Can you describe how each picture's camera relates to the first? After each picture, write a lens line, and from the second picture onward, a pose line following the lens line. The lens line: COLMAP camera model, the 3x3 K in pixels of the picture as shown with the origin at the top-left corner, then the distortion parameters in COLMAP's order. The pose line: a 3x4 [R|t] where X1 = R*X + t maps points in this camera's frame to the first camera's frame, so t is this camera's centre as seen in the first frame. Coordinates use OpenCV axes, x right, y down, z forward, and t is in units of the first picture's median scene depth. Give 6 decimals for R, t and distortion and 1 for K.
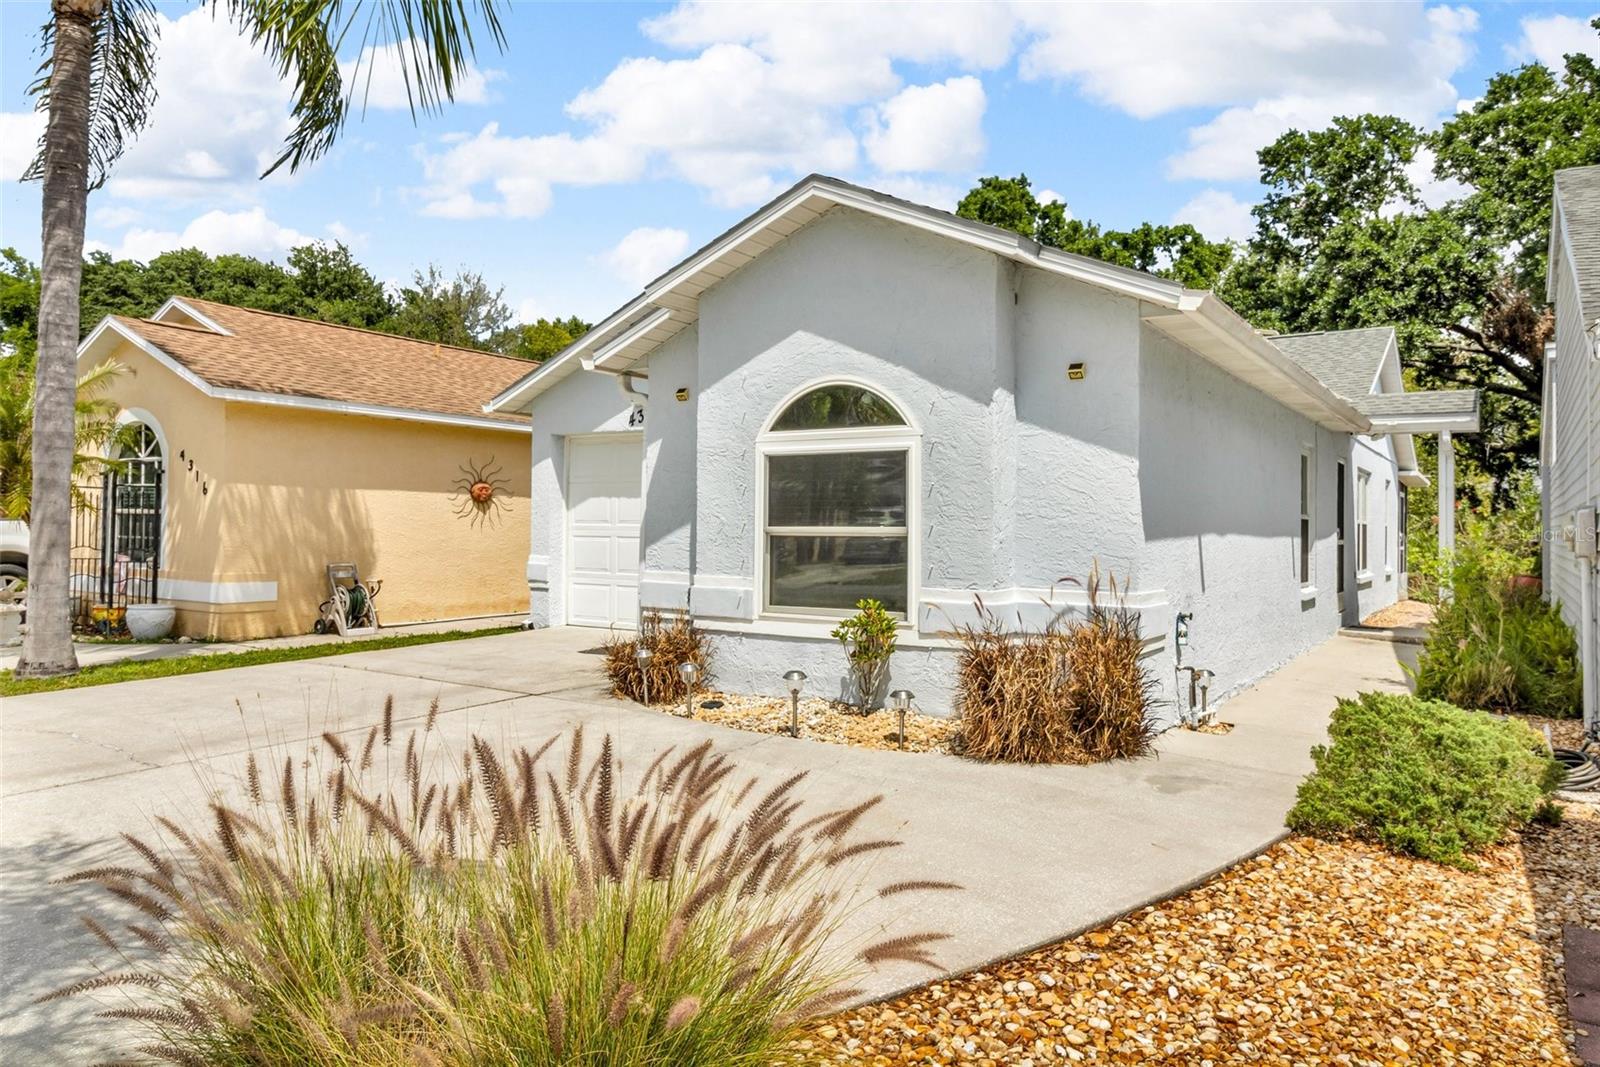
lens RADIAL K [[1071.3, 0, 802.1], [0, 1071.3, 518.5], [0, 0, 1]] dist [-0.008416, 0.001137]
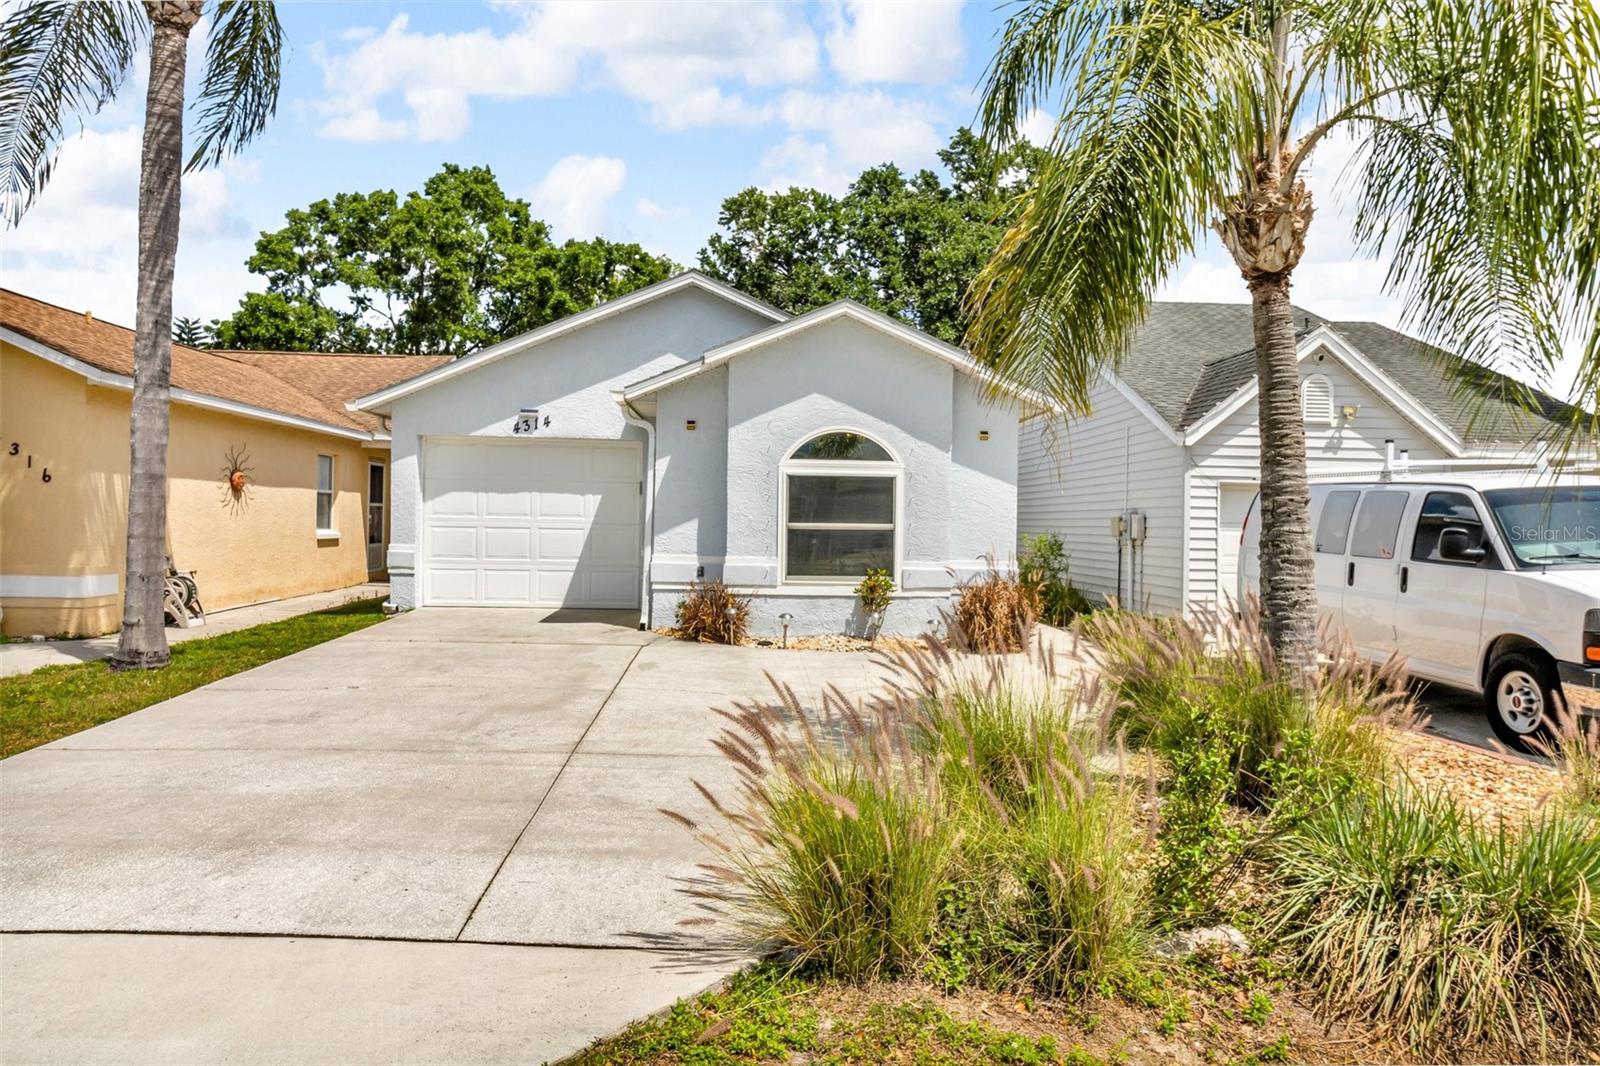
lens RADIAL K [[1143.6, 0, 796.0], [0, 1143.6, 531.0], [0, 0, 1]] dist [0.009697, 0.000442]
pose [[0.807275, -0.001626, 0.590173, -0.960303], [-0.014019, 0.999661, 0.021931, -0.016182], [-0.590008, -0.025978, 0.806979, -0.289173]]
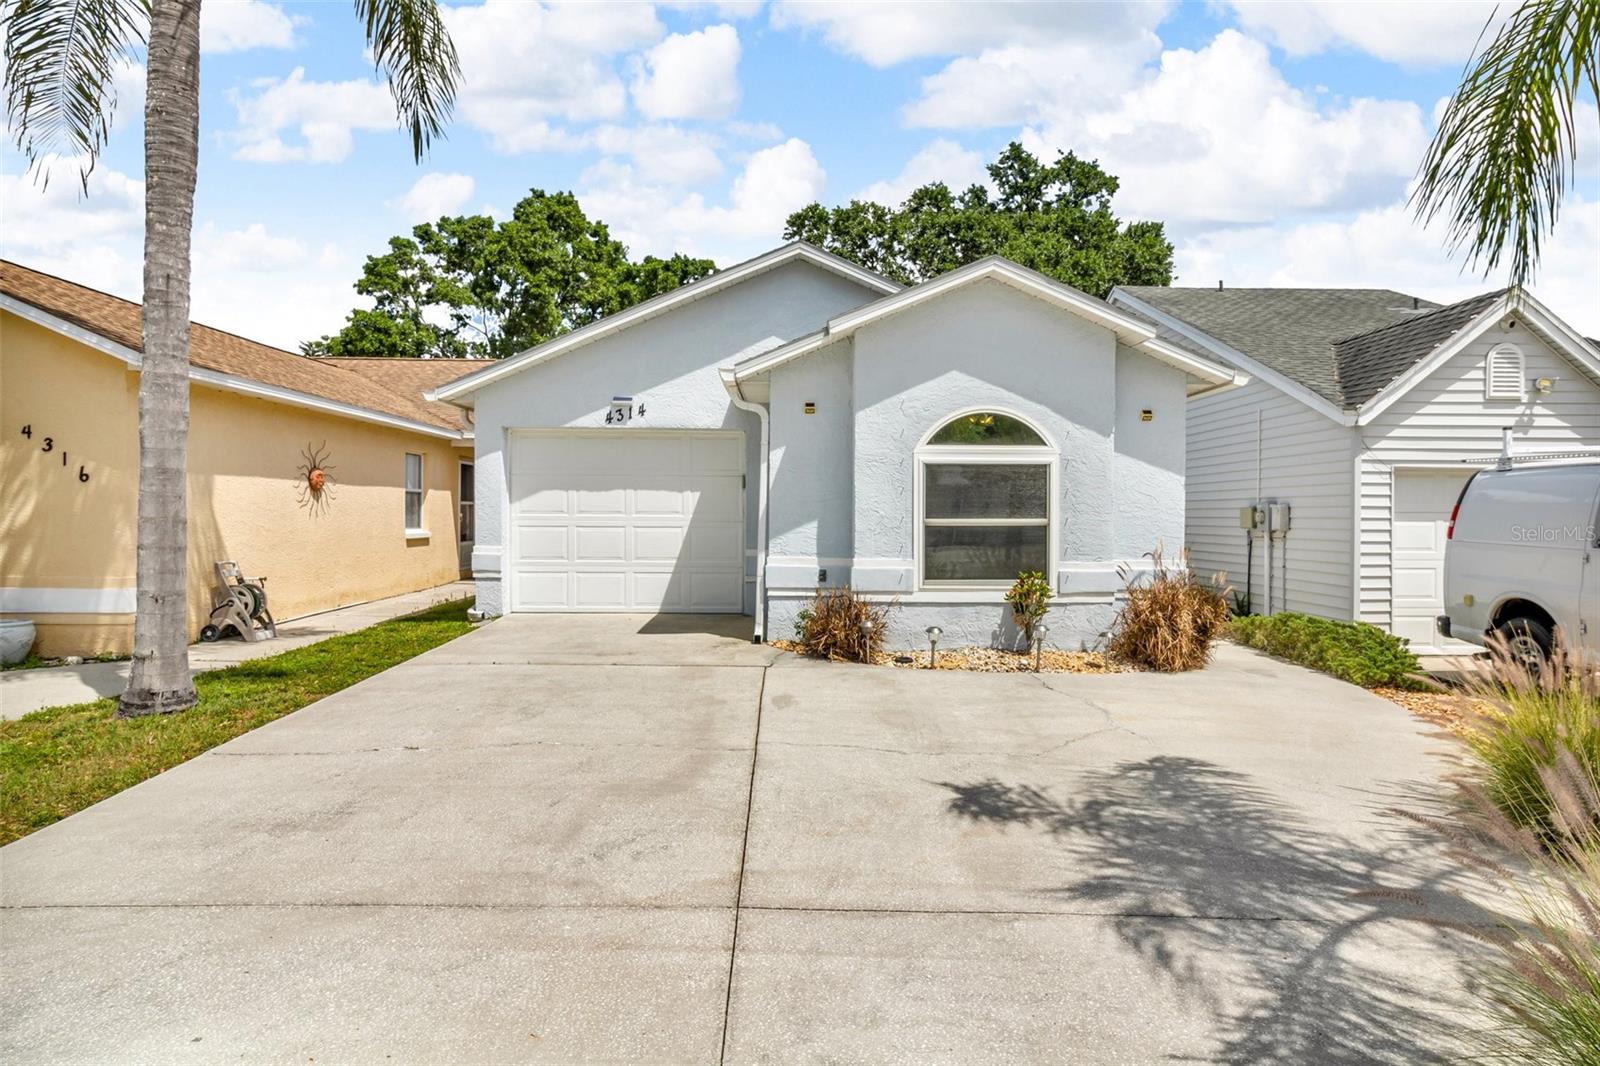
lens RADIAL K [[969.7, 0, 800.2], [0, 969.7, 530.0], [0, 0, 1]] dist [0.002800, 0.003515]
pose [[0.825996, -0.015919, 0.563450, -0.812327], [-0.002316, 0.999497, 0.031633, -0.015575], [-0.563671, -0.027433, 0.825544, 0.122228]]
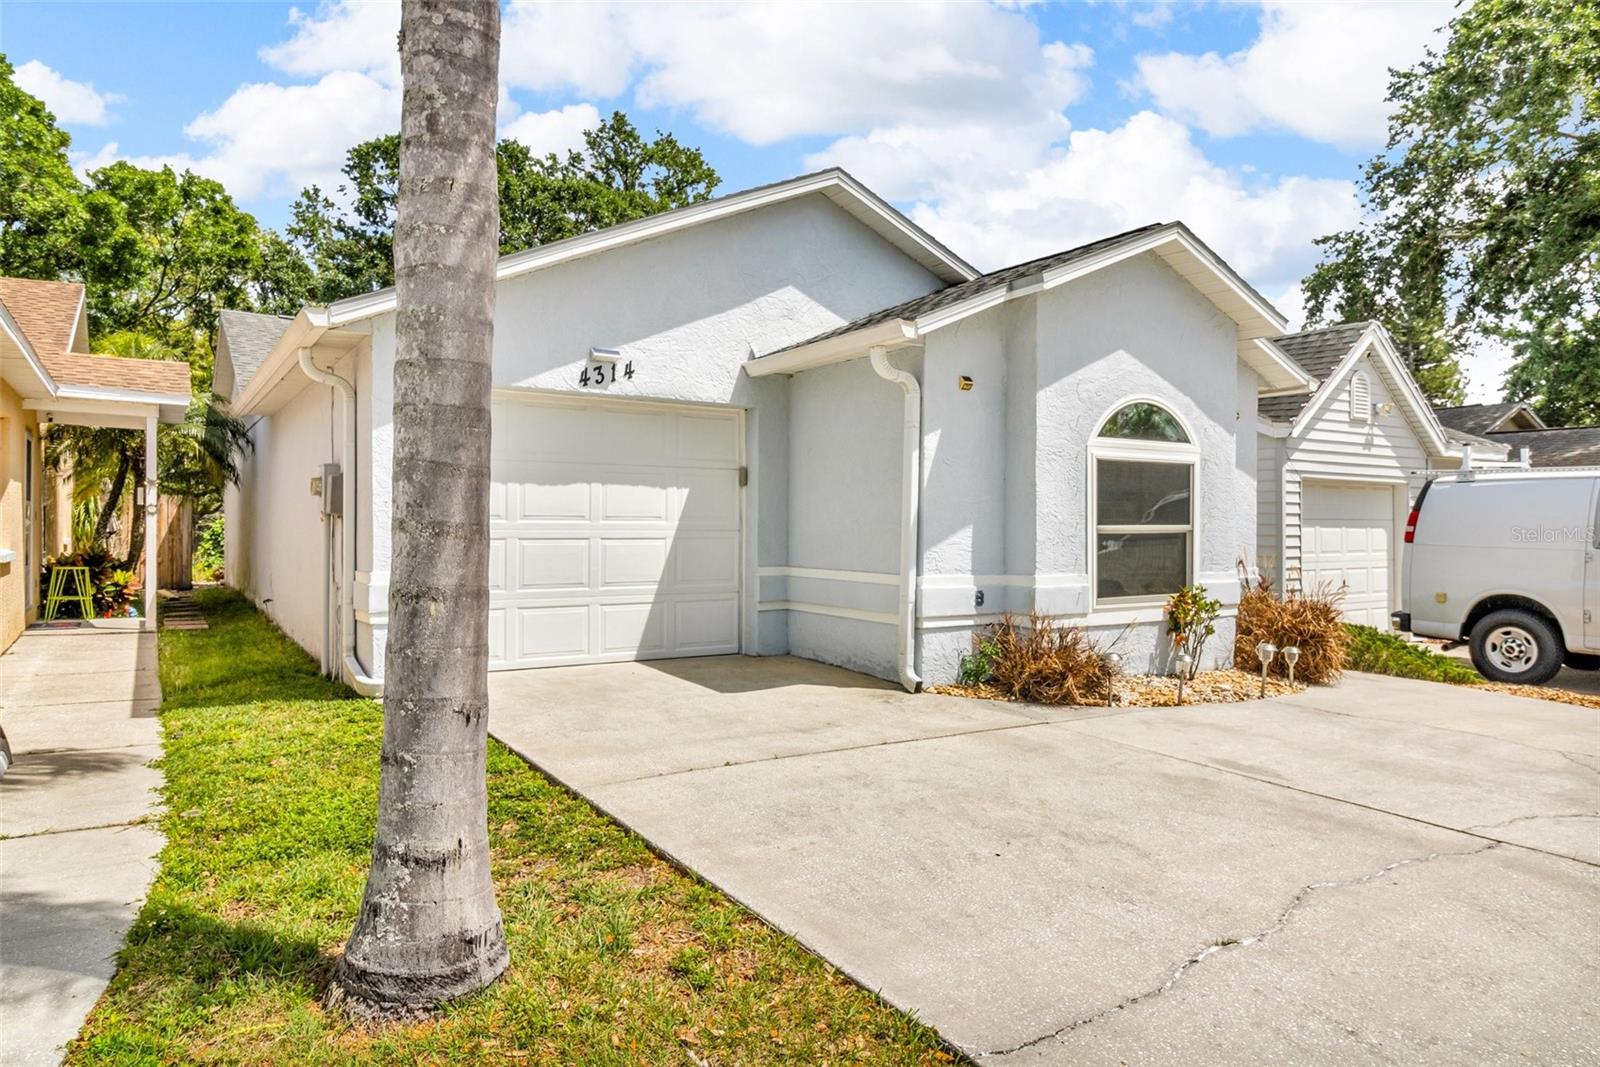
lens RADIAL K [[1026.6, 0, 804.4], [0, 1026.6, 529.6], [0, 0, 1]] dist [0.001072, -0.003069]
pose [[0.402123, -0.013385, 0.915488, -1.090238], [-0.009743, 0.999774, 0.018897, -0.004834], [-0.915534, -0.016518, 0.401901, 0.853612]]
